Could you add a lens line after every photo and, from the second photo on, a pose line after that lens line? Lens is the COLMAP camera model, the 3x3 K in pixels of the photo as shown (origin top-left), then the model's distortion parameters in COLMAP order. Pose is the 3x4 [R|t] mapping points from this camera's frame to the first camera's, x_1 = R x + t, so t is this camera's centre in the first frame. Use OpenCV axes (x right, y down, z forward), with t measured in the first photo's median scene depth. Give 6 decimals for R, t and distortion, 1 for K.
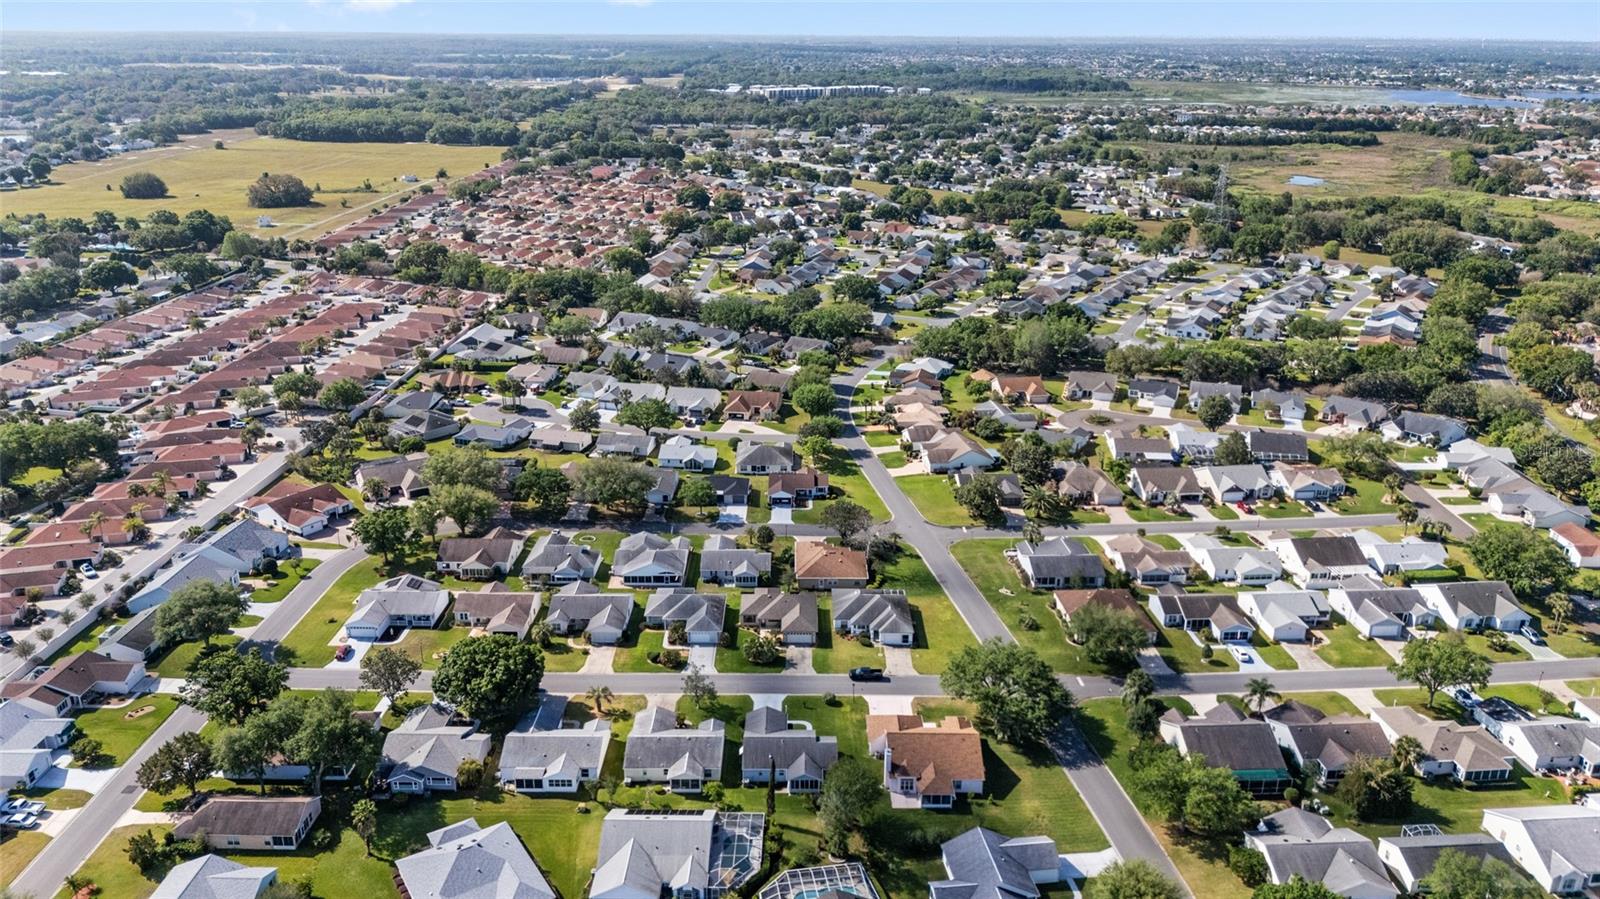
lens RADIAL K [[1164.2, 0, 796.1], [0, 1164.2, 434.5], [0, 0, 1]] dist [0.083809, -0.100266]
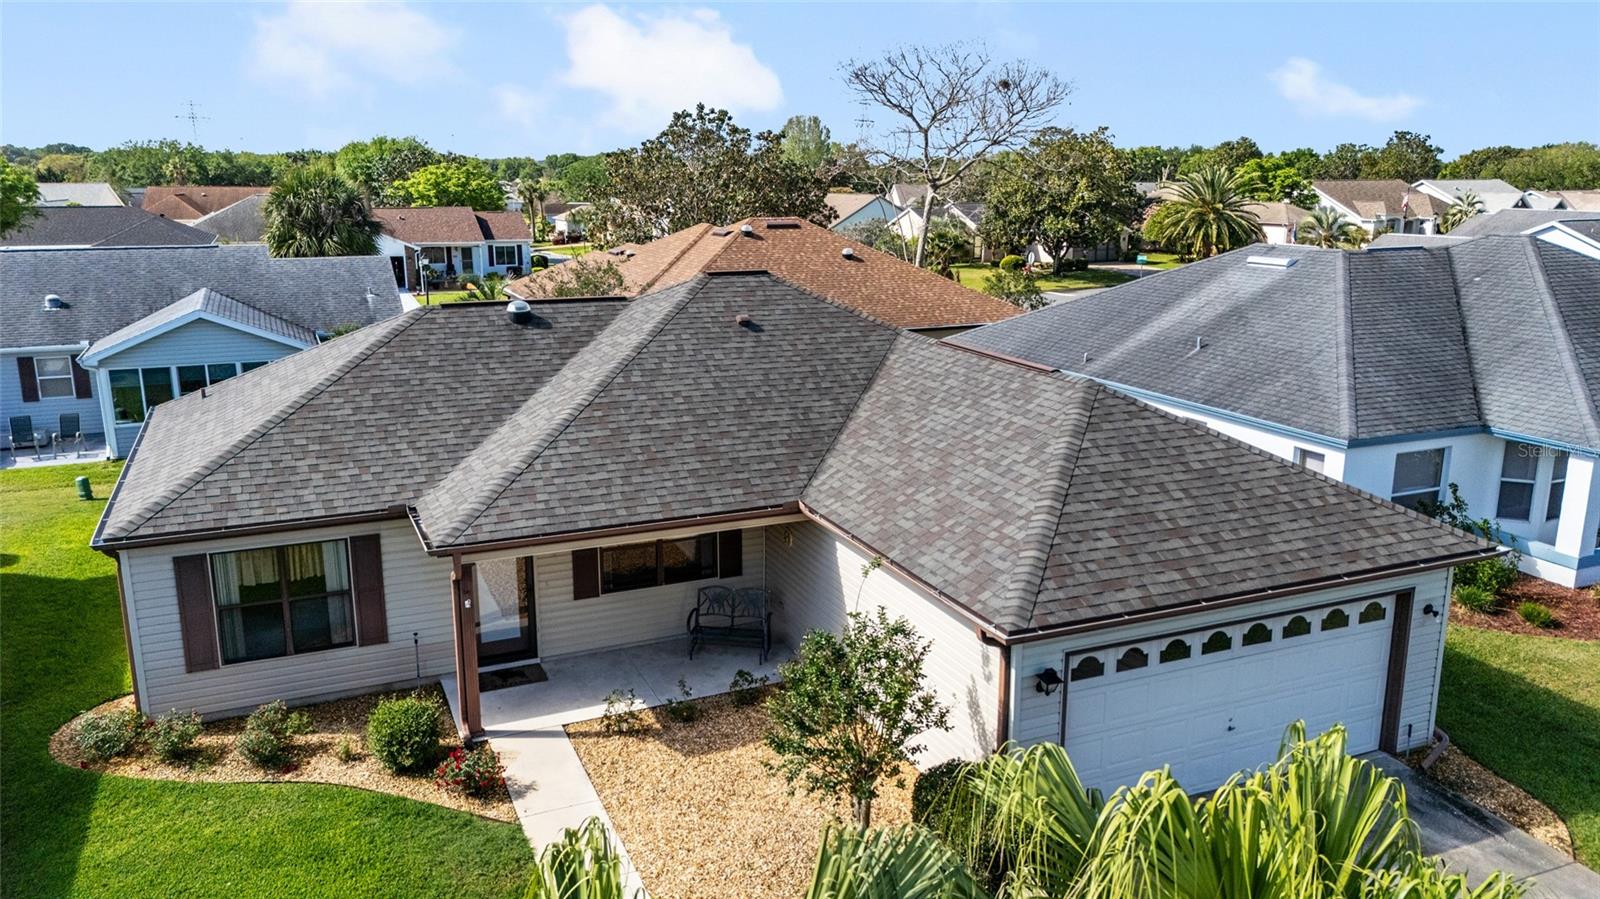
lens RADIAL K [[1164.2, 0, 805.1], [0, 1164.2, 456.3], [0, 0, 1]] dist [0.083809, -0.100266]
pose [[0.912386, -0.098946, 0.397193, -0.030802], [0.133401, 0.989244, -0.060000, 0.125866], [-0.386984, 0.107729, 0.915772, 0.738398]]
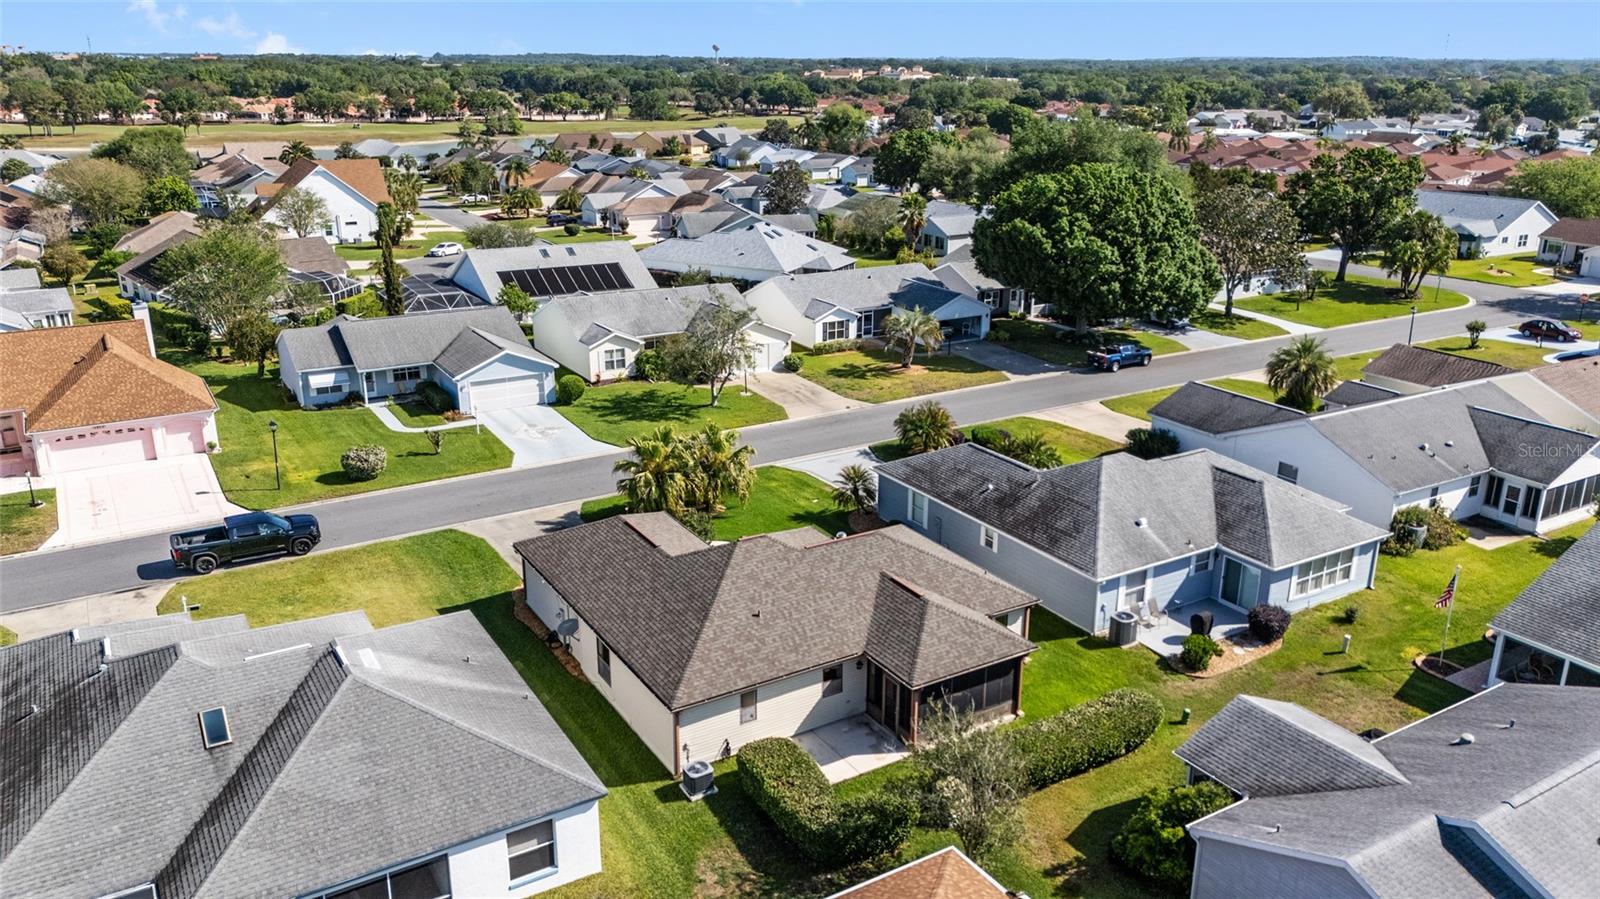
lens RADIAL K [[1164.2, 0, 803.4], [0, 1164.2, 460.5], [0, 0, 1]] dist [0.083809, -0.100266]
pose [[-0.854194, 0.159755, -0.494803, 0.059676], [-0.176463, 0.806078, 0.564888, 0.018030], [0.489094, 0.569839, -0.660356, 0.897237]]
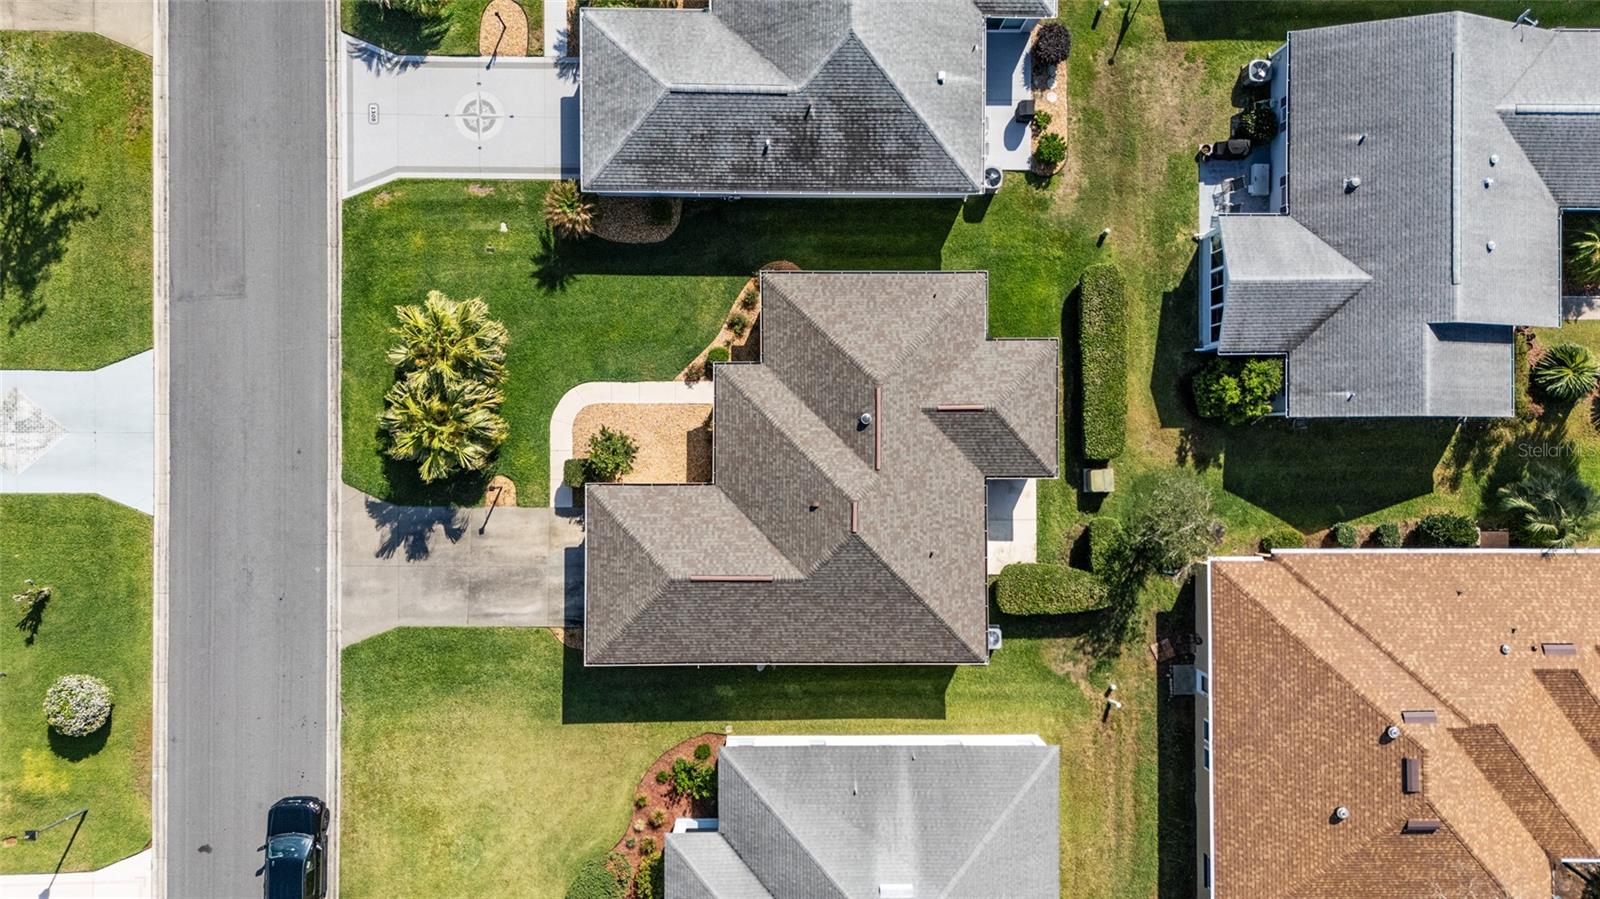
lens RADIAL K [[1164.2, 0, 795.5], [0, 1164.2, 451.3], [0, 0, 1]] dist [0.083809, -0.100266]
pose [[-0.001540, 0.999998, -0.001533, -0.014141], [-0.343711, 0.000910, 0.939075, -0.026094], [0.939074, 0.001973, 0.343708, 0.744567]]
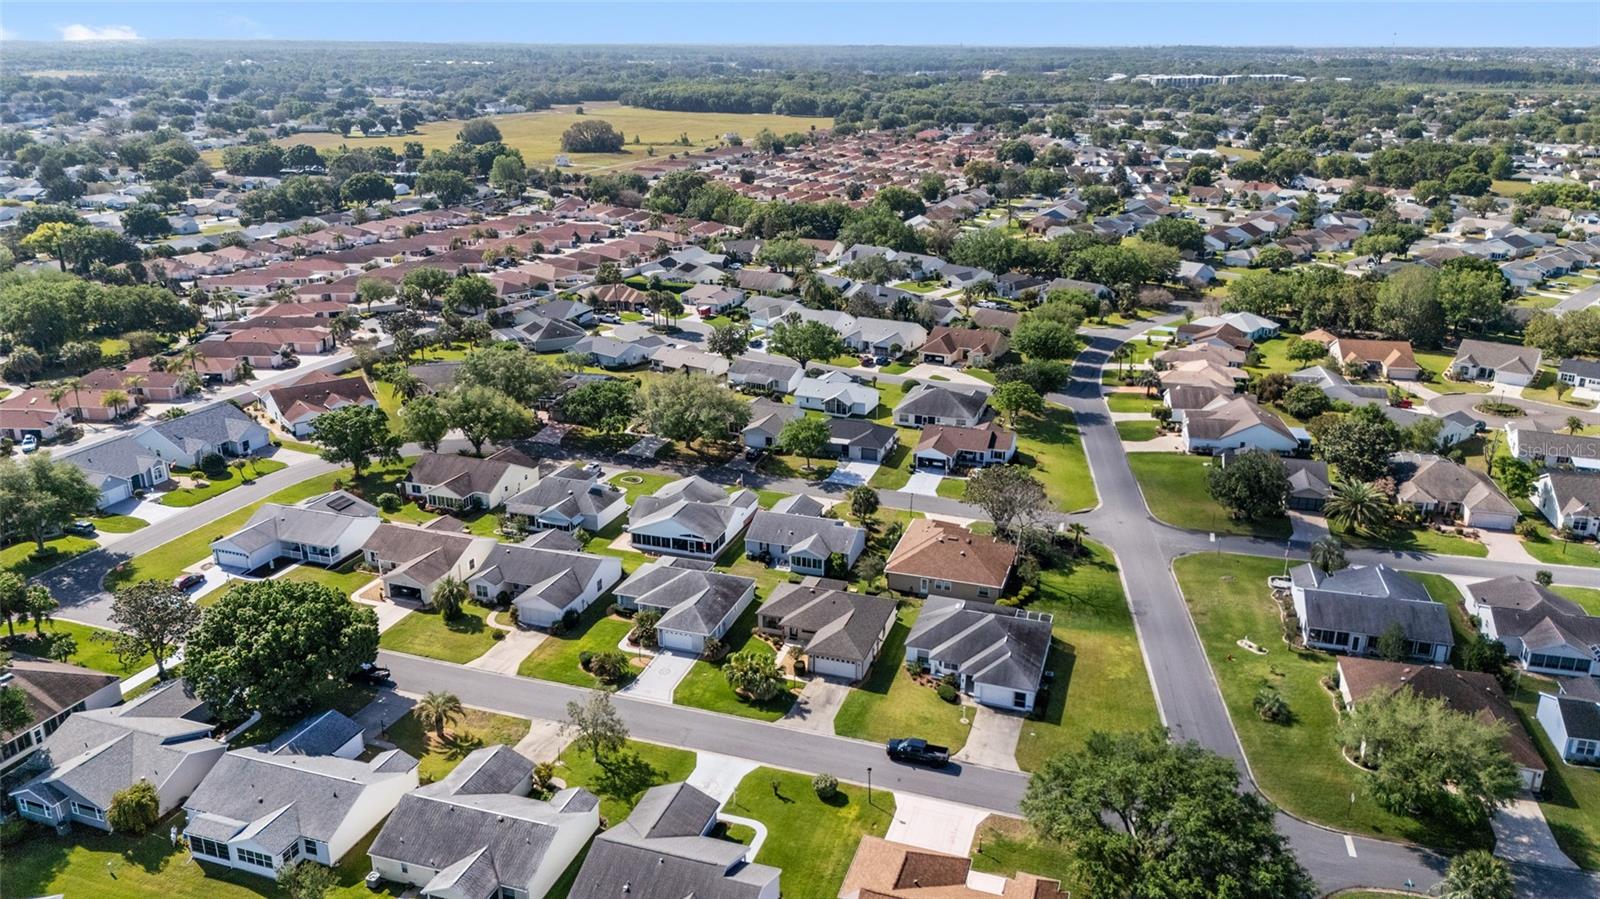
lens RADIAL K [[1164.2, 0, 799.7], [0, 1164.2, 436.9], [0, 0, 1]] dist [0.083809, -0.100266]
pose [[0.949054, 0.098137, -0.299442, 0.115091], [-0.100432, 0.994914, 0.007758, 0.045077], [0.298680, 0.022711, 0.954083, 0.340744]]
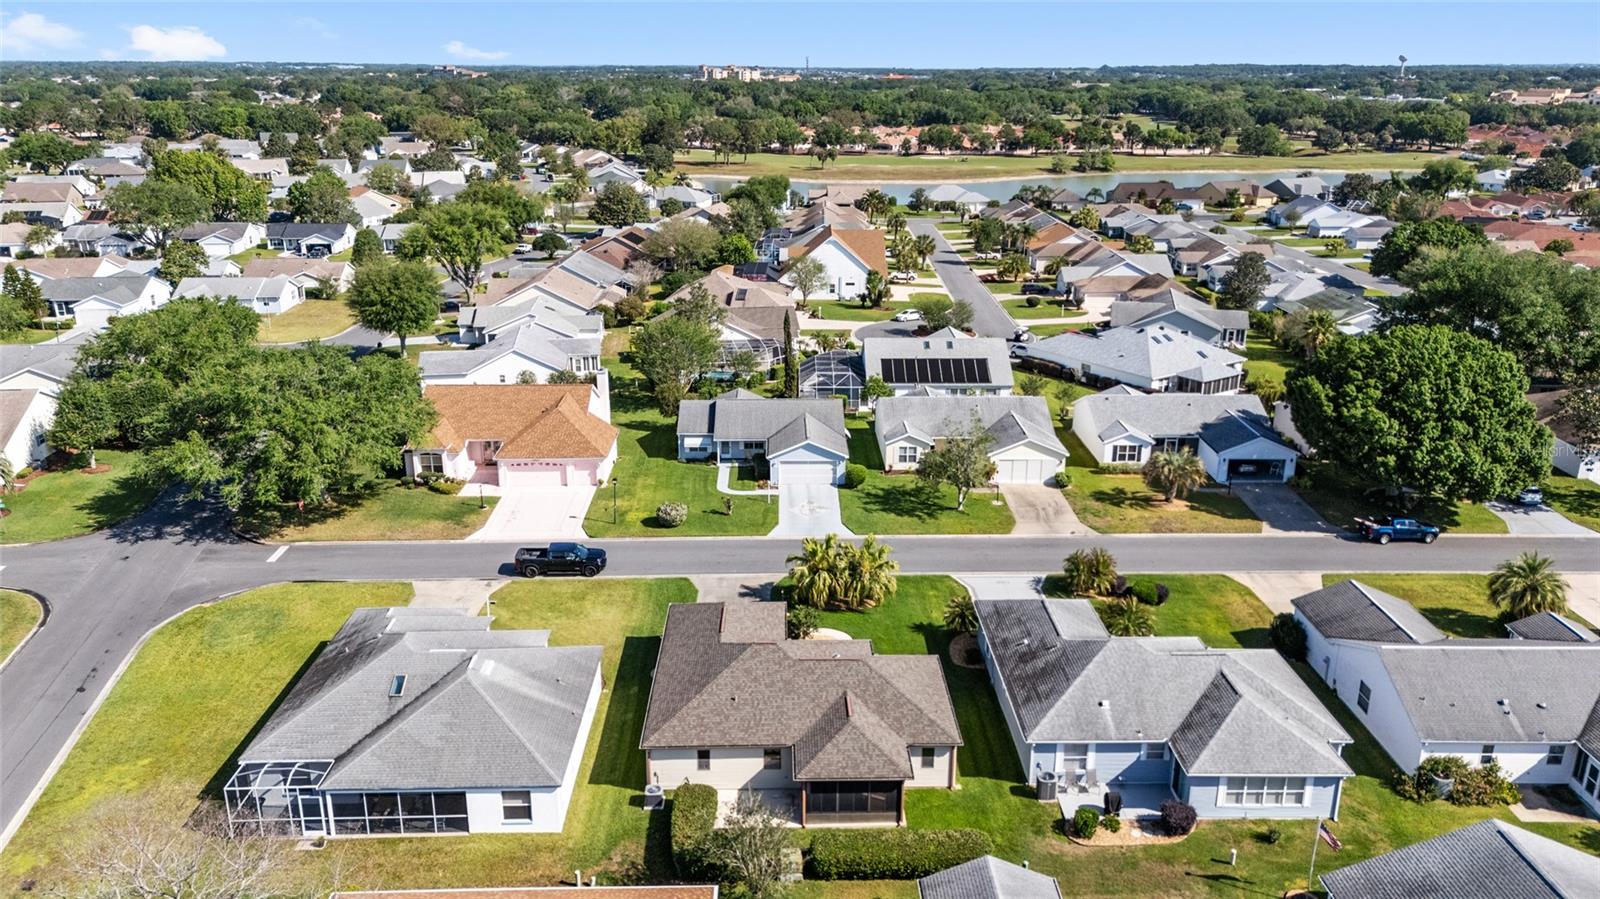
lens RADIAL K [[1164.2, 0, 802.2], [0, 1164.2, 451.9], [0, 0, 1]] dist [0.083809, -0.100266]
pose [[-0.999829, -0.000944, -0.018448, -0.008814], [-0.011874, 0.797850, 0.602739, -0.041470], [0.014149, 0.602855, -0.797725, 0.946997]]
